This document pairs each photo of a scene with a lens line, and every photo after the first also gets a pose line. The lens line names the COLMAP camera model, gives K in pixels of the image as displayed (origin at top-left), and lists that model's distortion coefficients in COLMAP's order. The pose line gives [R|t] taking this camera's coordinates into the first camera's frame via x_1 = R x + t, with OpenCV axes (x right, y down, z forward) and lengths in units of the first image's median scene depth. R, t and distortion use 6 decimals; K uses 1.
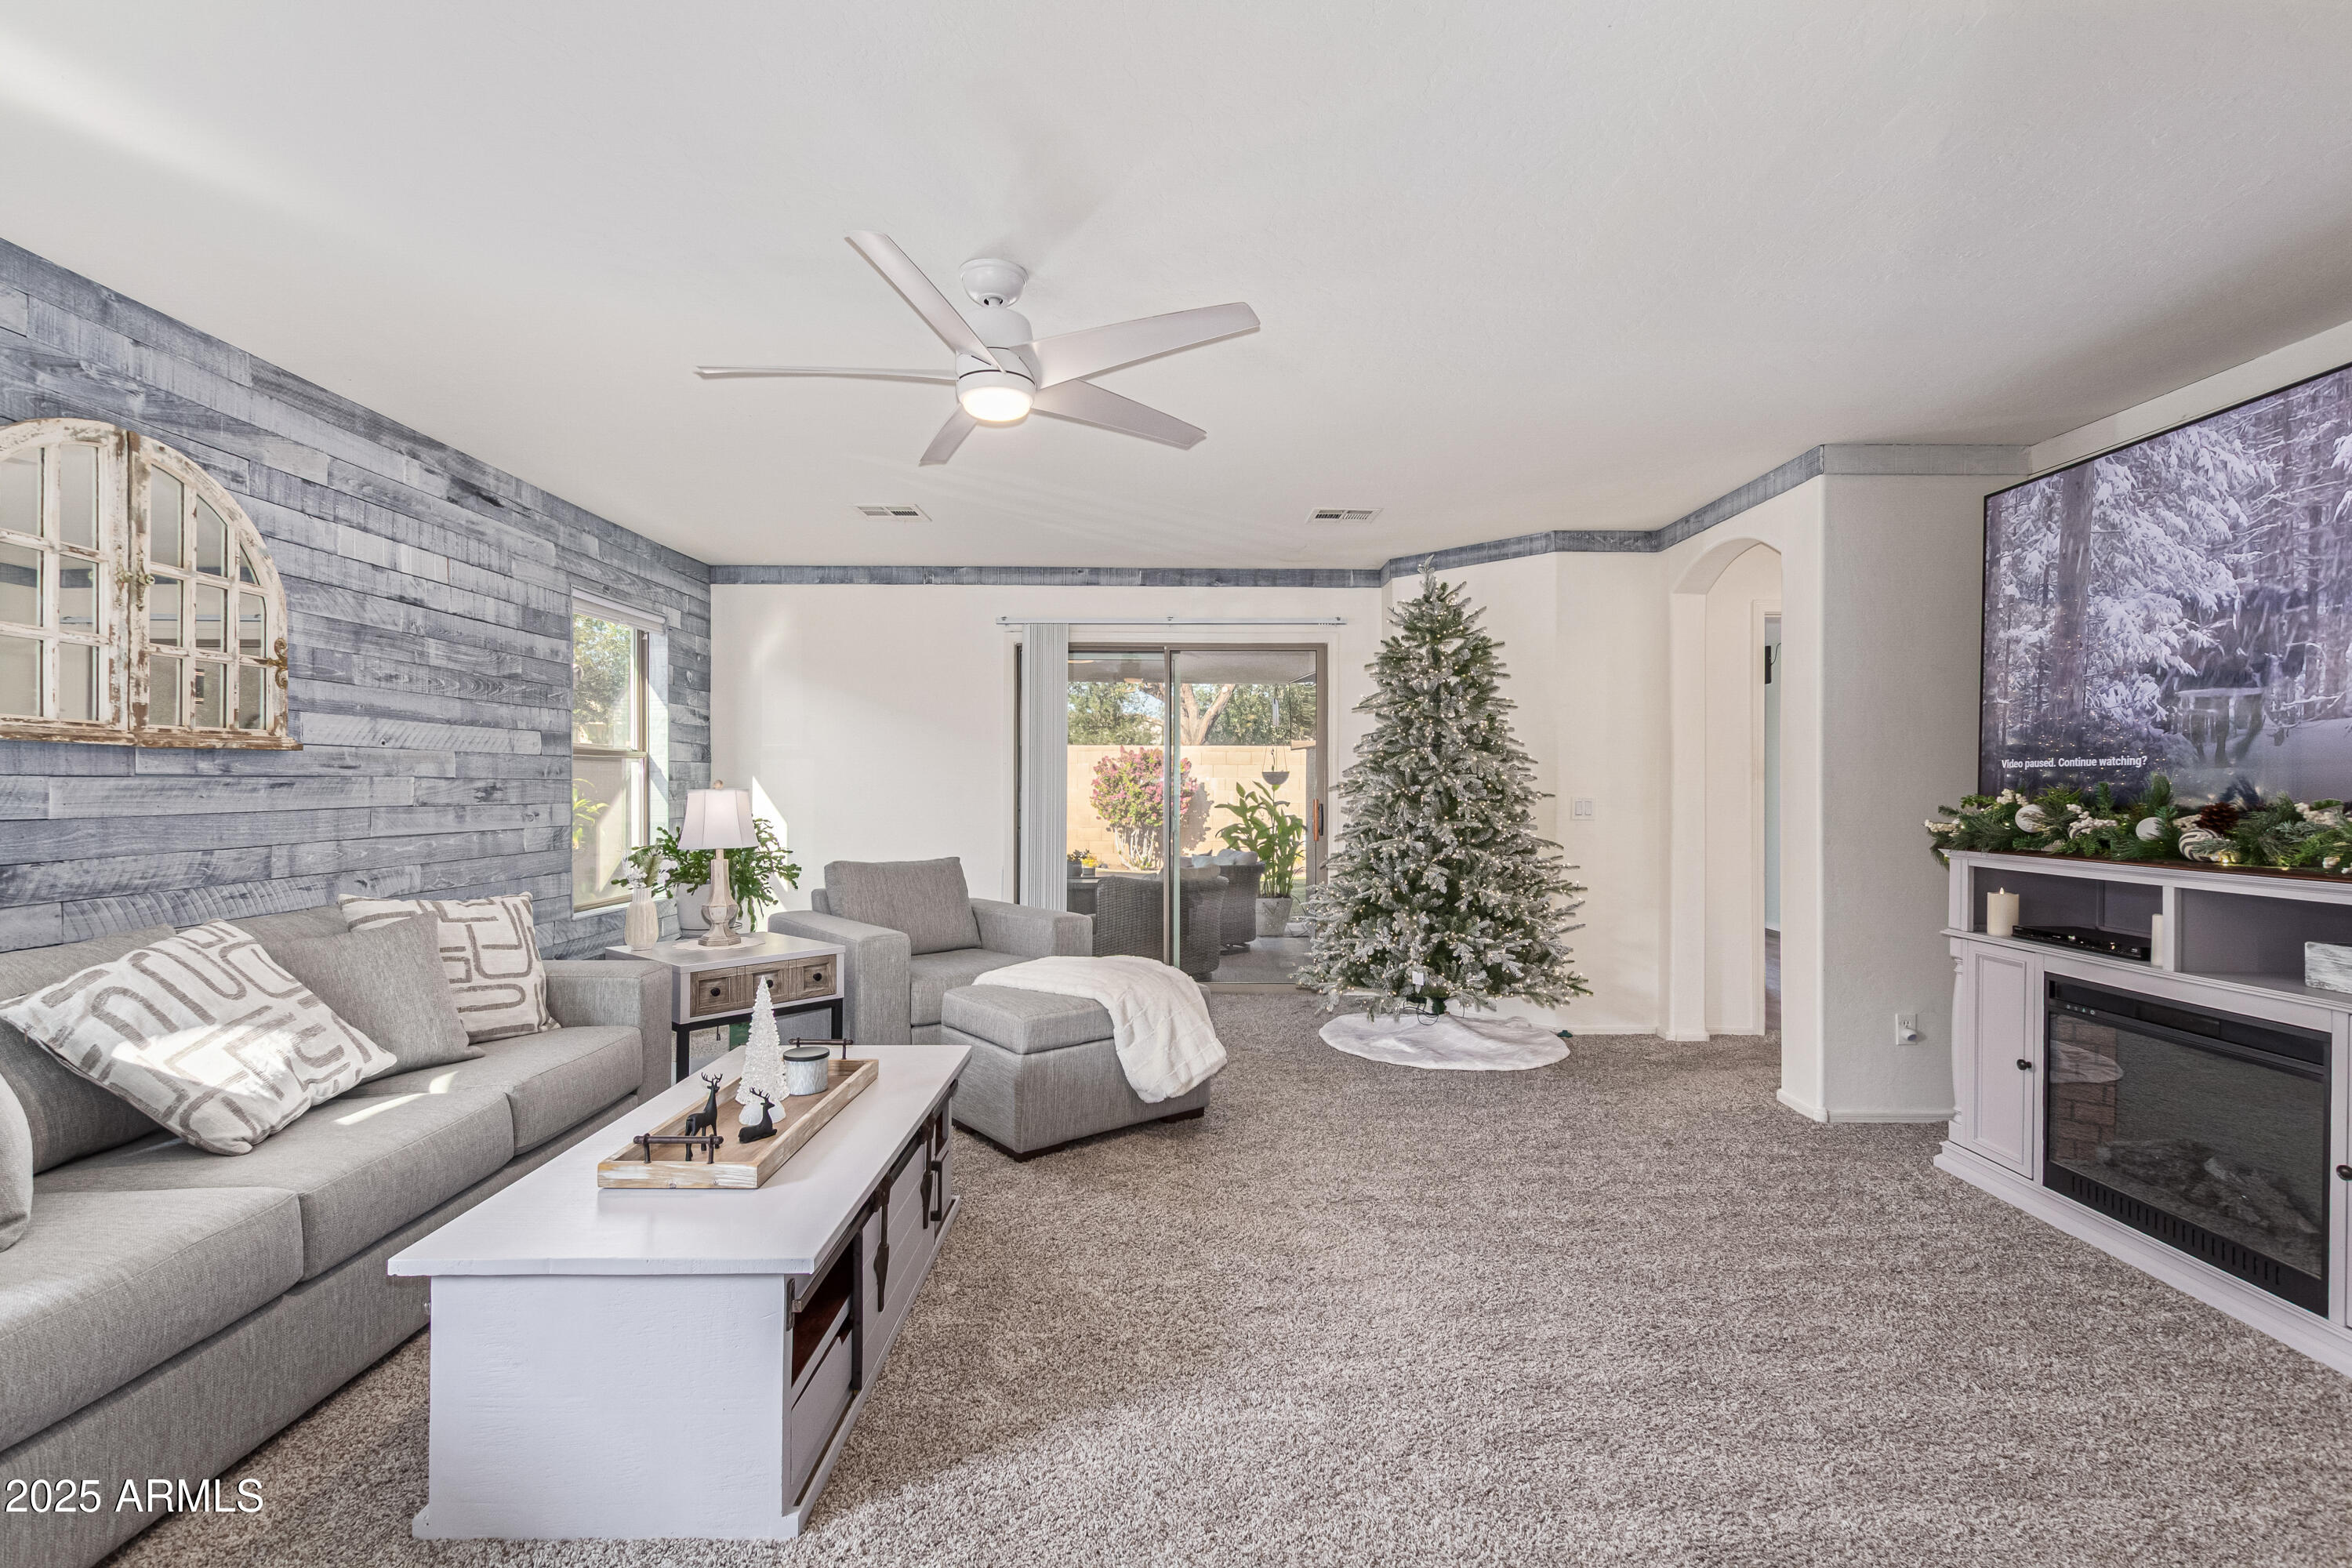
lens RADIAL K [[1079.6, 0, 1175.7], [0, 1079.6, 786.7], [0, 0, 1]] dist [0.001379, 0.000029]
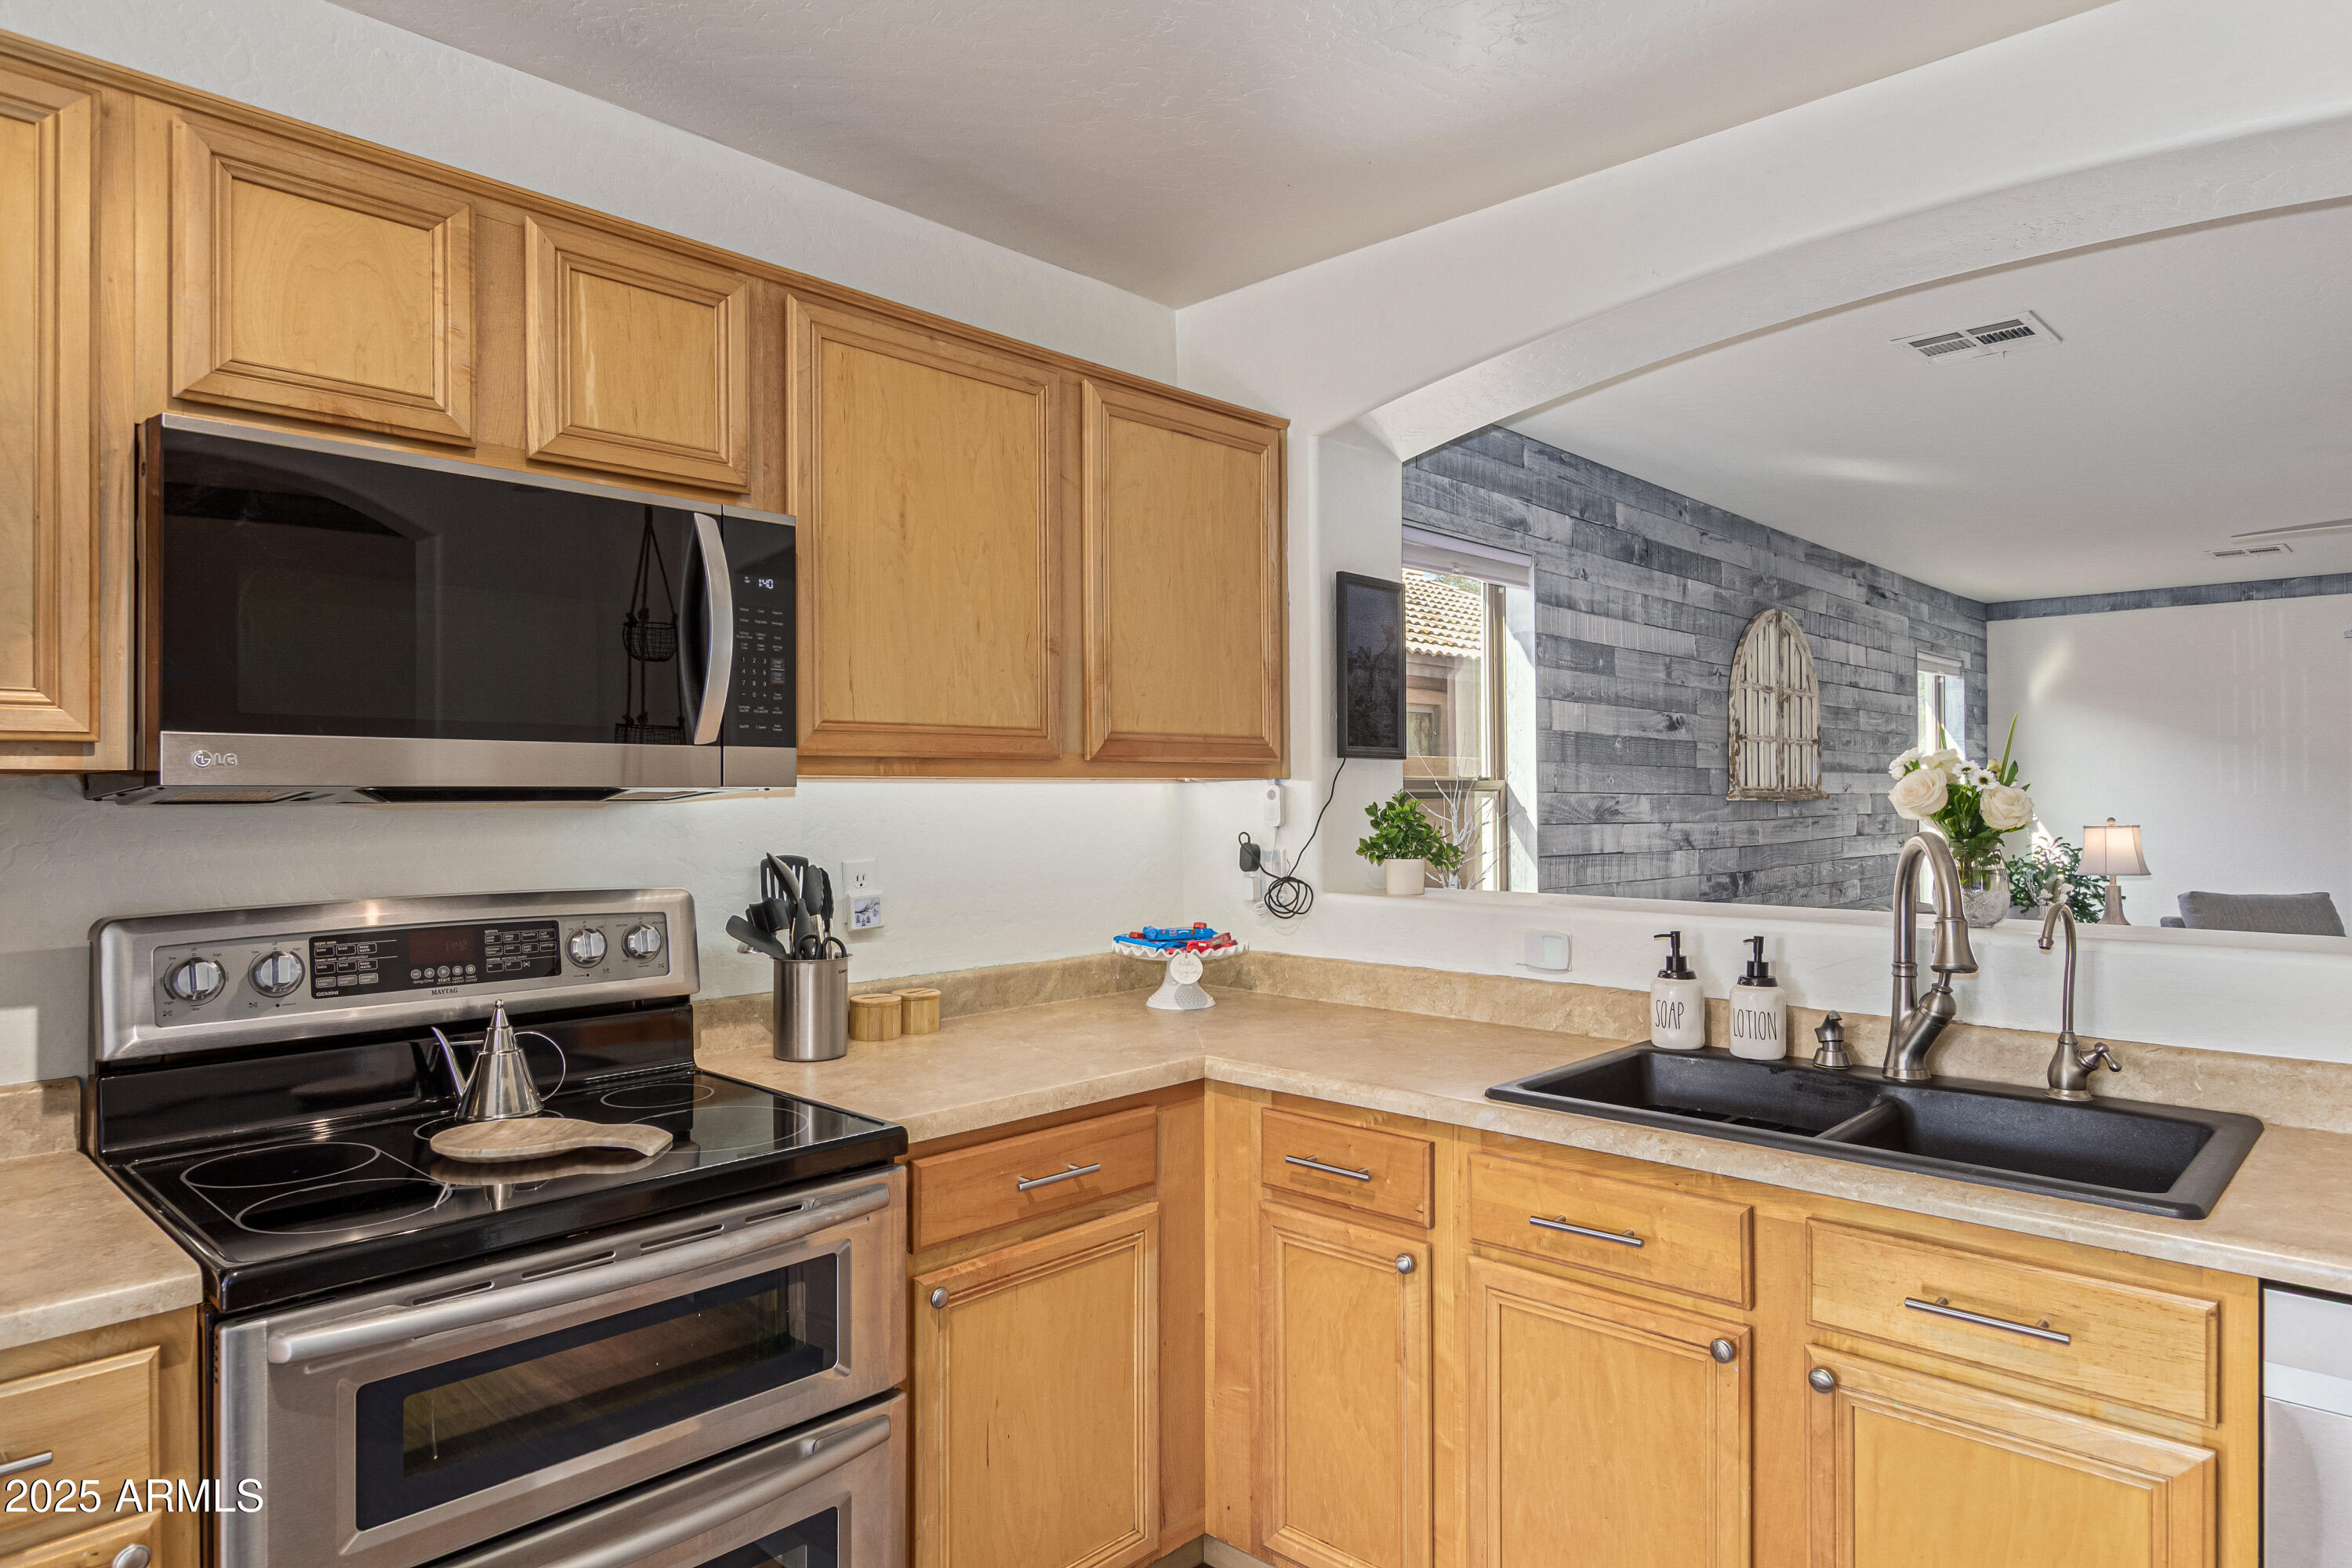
lens RADIAL K [[1398.4, 0, 1176.4], [0, 1398.4, 788.3], [0, 0, 1]] dist [-0.002324, -0.000851]
pose [[0.727428, -0.008291, -0.686134, -0.075873], [0.005075, 0.999965, -0.006702, -0.021186], [0.686165, 0.001393, 0.727445, -0.525243]]
